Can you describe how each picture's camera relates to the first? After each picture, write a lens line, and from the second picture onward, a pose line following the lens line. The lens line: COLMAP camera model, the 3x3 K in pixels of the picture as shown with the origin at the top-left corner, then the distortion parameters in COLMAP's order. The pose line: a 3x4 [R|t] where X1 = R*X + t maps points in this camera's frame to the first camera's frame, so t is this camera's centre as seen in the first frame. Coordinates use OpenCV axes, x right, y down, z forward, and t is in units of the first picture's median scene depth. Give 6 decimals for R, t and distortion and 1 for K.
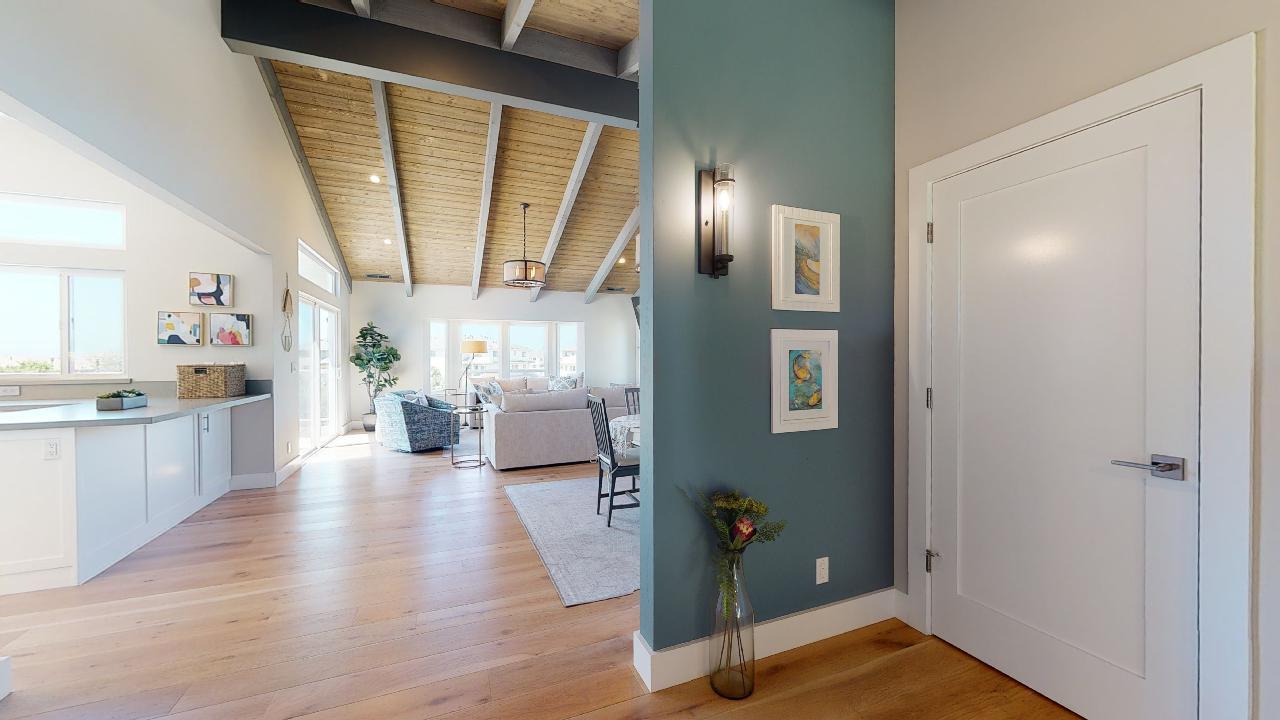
lens RADIAL K [[469.6, 0, 642.4], [0, 469.6, 362.8], [0, 0, 1]] dist [-0.000425, 0.000277]
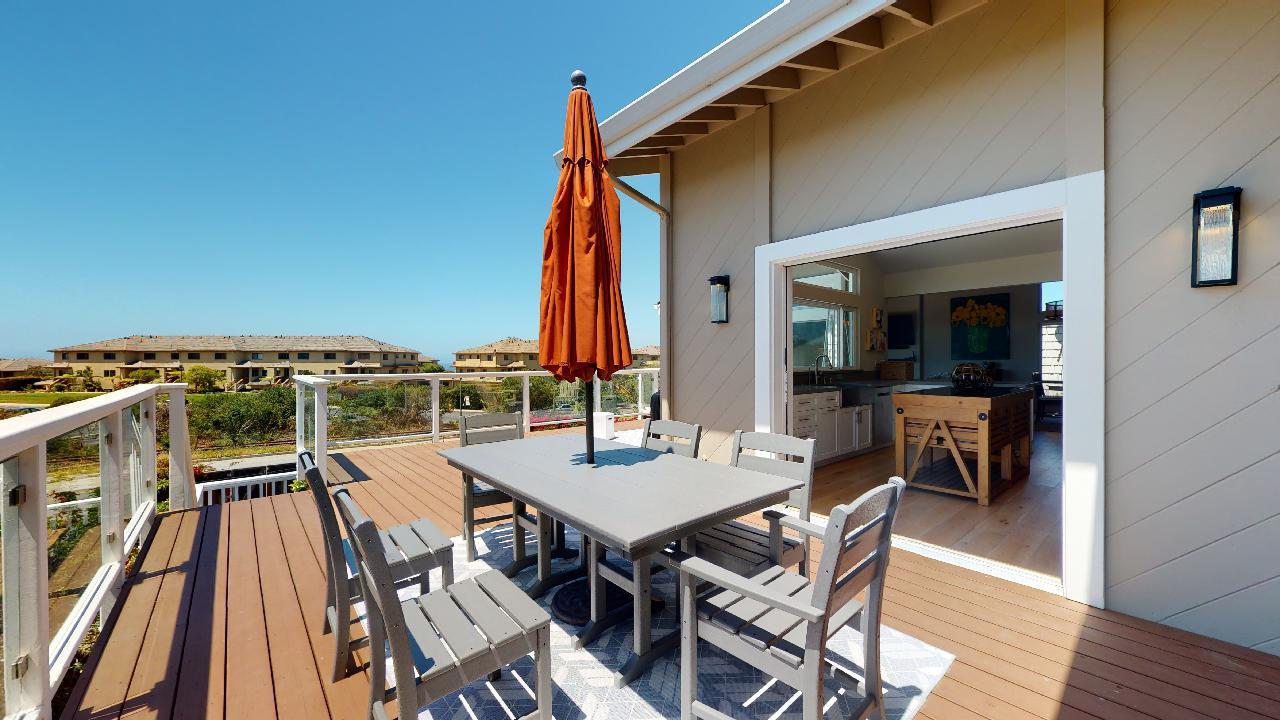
lens RADIAL K [[469.6, 0, 633.1], [0, 469.6, 365.2], [0, 0, 1]] dist [-0.000425, 0.000277]
pose [[0.954813, -0.007065, 0.297122, -1.644814], [0.007711, 0.999970, -0.001000, 0.009044], [-0.297106, 0.003245, 0.954839, -0.296654]]
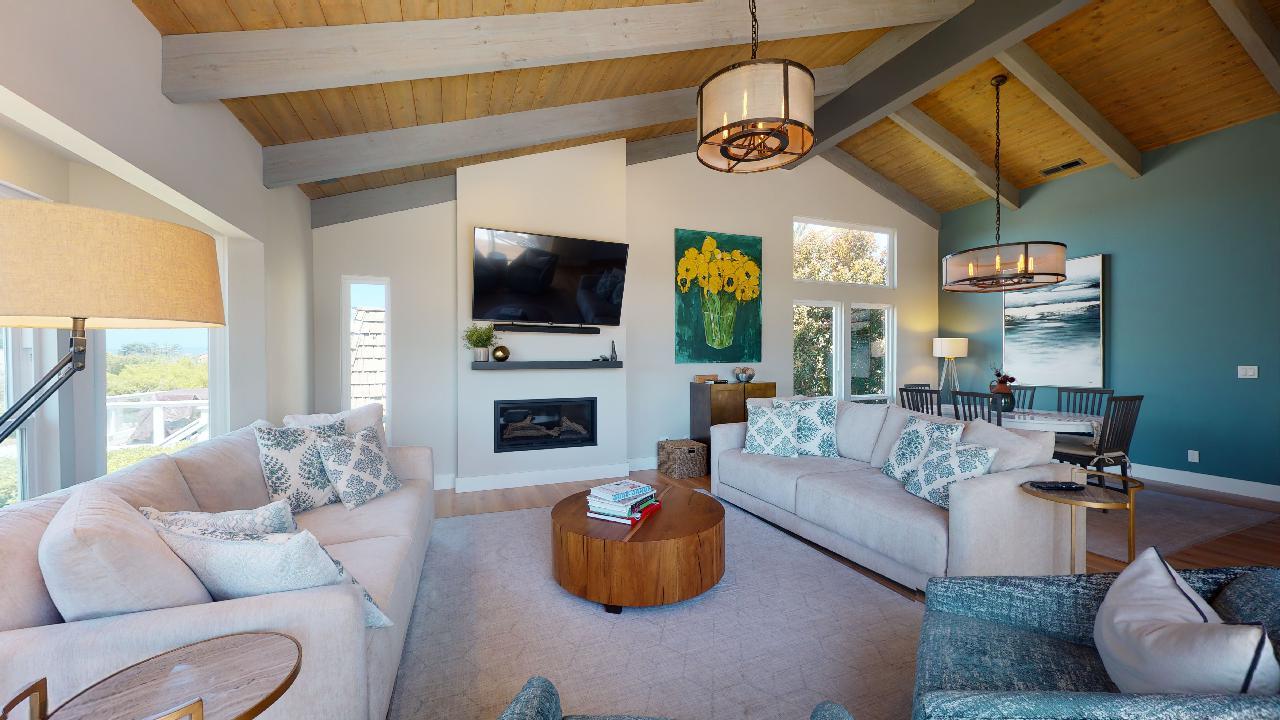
lens RADIAL K [[469.6, 0, 641.0], [0, 469.6, 359.8], [0, 0, 1]] dist [-0.000425, 0.000277]
pose [[0.012742, 0.001656, 0.999917, -0.687781], [0.012506, 0.999920, -0.001815, -0.011717], [-0.999841, 0.012528, 0.012720, 1.222917]]
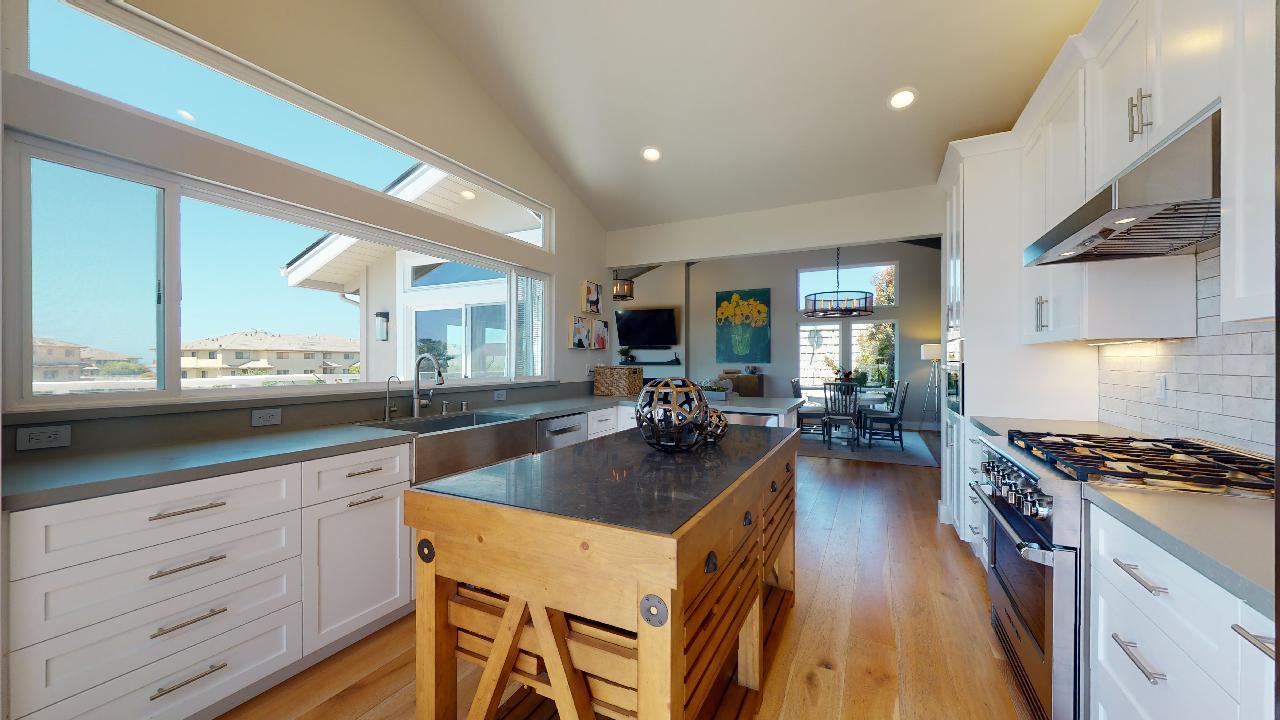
lens RADIAL K [[469.6, 0, 650.2], [0, 469.6, 359.9], [0, 0, 1]] dist [-0.000425, 0.000277]
pose [[0.753372, 0.004828, 0.657576, -1.082724], [0.003731, 0.999926, -0.011616, 0.000890], [-0.657584, 0.011204, 0.753298, 0.065982]]
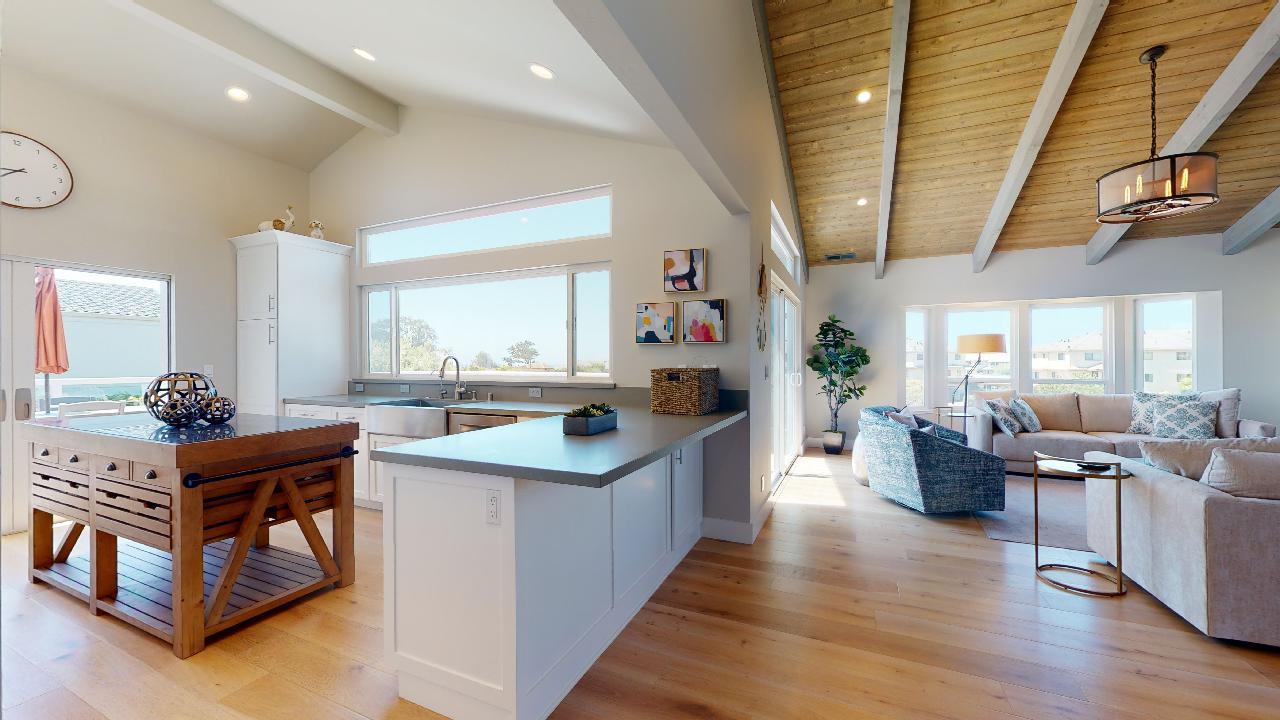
lens RADIAL K [[469.6, 0, 638.8], [0, 469.6, 361.6], [0, 0, 1]] dist [-0.000425, 0.000277]
pose [[0.673200, 0.000243, -0.739461, -0.281259], [-0.008020, 0.999944, -0.006973, -0.000680], [0.739417, 0.010624, 0.673164, 0.301120]]
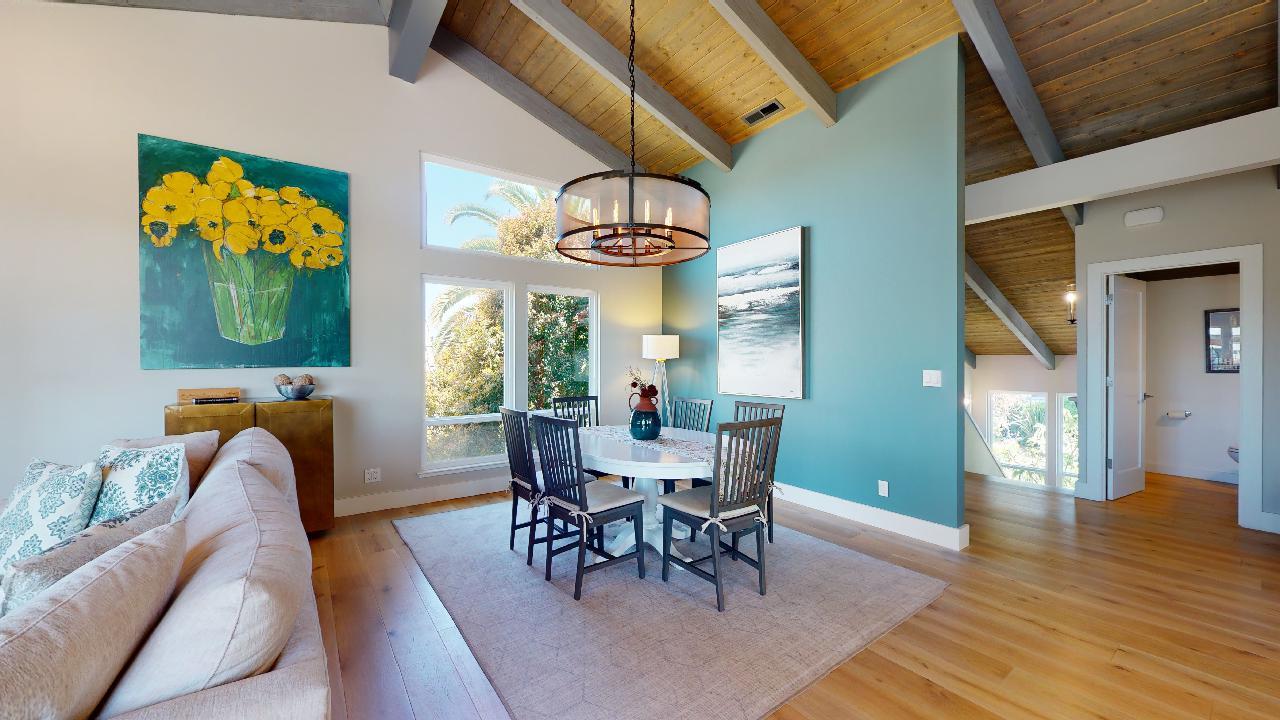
lens RADIAL K [[469.6, 0, 640.8], [0, 469.6, 361.4], [0, 0, 1]] dist [-0.000425, 0.000277]
pose [[-0.218955, 0.001360, 0.975734, -0.416557], [0.013781, 0.999904, 0.001698, -0.008125], [-0.975638, 0.013819, -0.218953, 0.757074]]
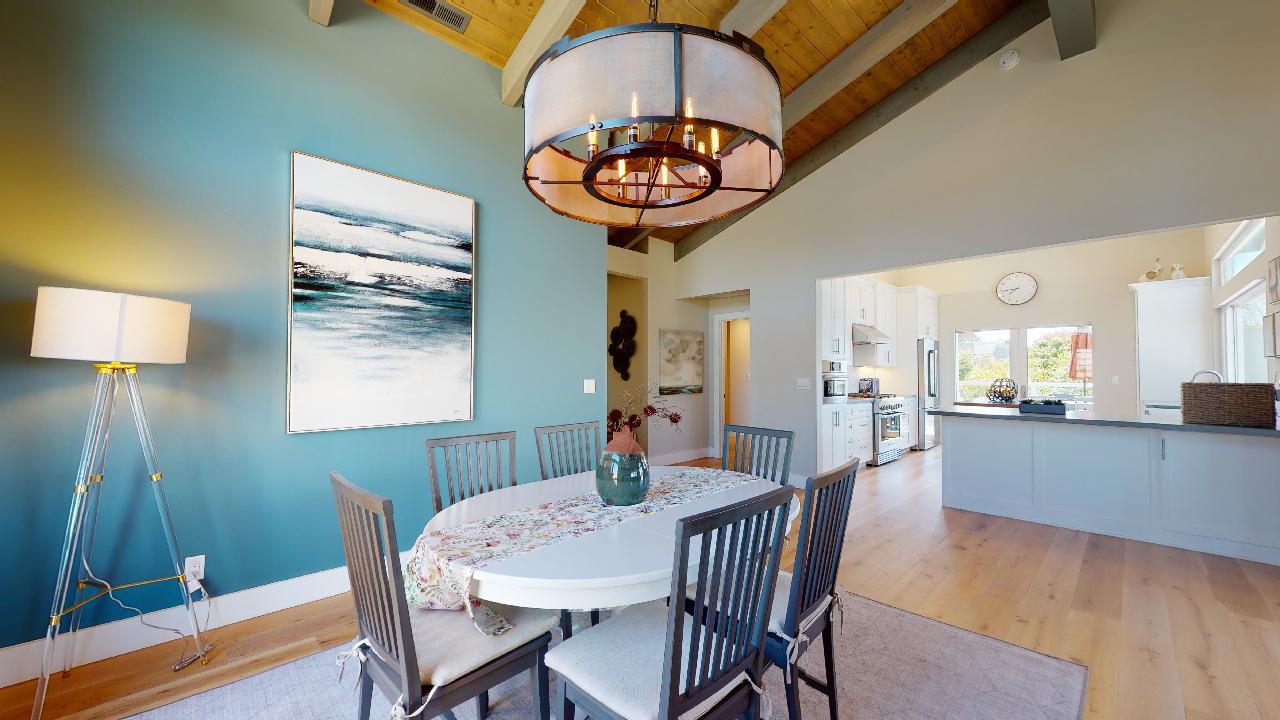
lens RADIAL K [[469.6, 0, 639.1], [0, 469.6, 357.8], [0, 0, 1]] dist [-0.000425, 0.000277]
pose [[-0.937562, -0.012177, -0.347604, 0.189723], [-0.006630, 0.999831, -0.017142, -0.011033], [0.347754, -0.013767, -0.937485, 0.937753]]
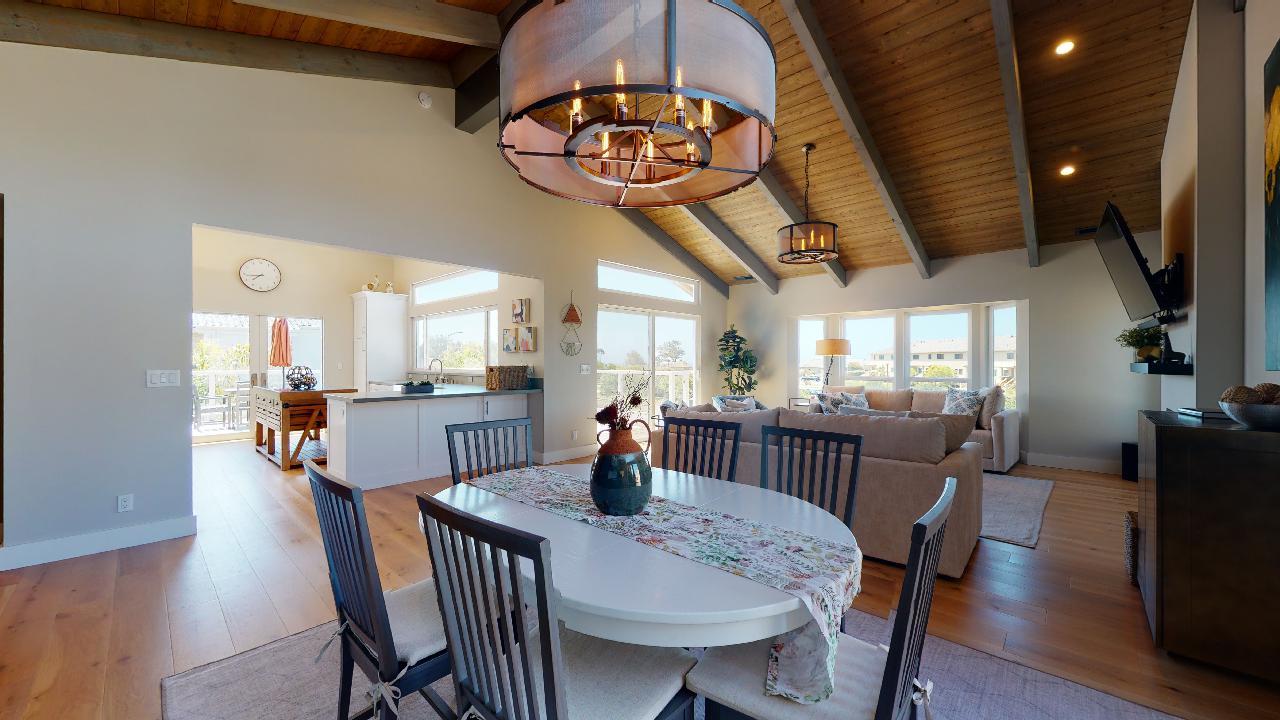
lens RADIAL K [[469.6, 0, 641.9], [0, 469.6, 360.1], [0, 0, 1]] dist [-0.000425, 0.000277]
pose [[0.405752, -0.000365, -0.913983, 0.341149], [-0.011291, 0.999922, -0.005412, -0.005722], [0.913913, 0.012516, 0.405716, 0.543315]]
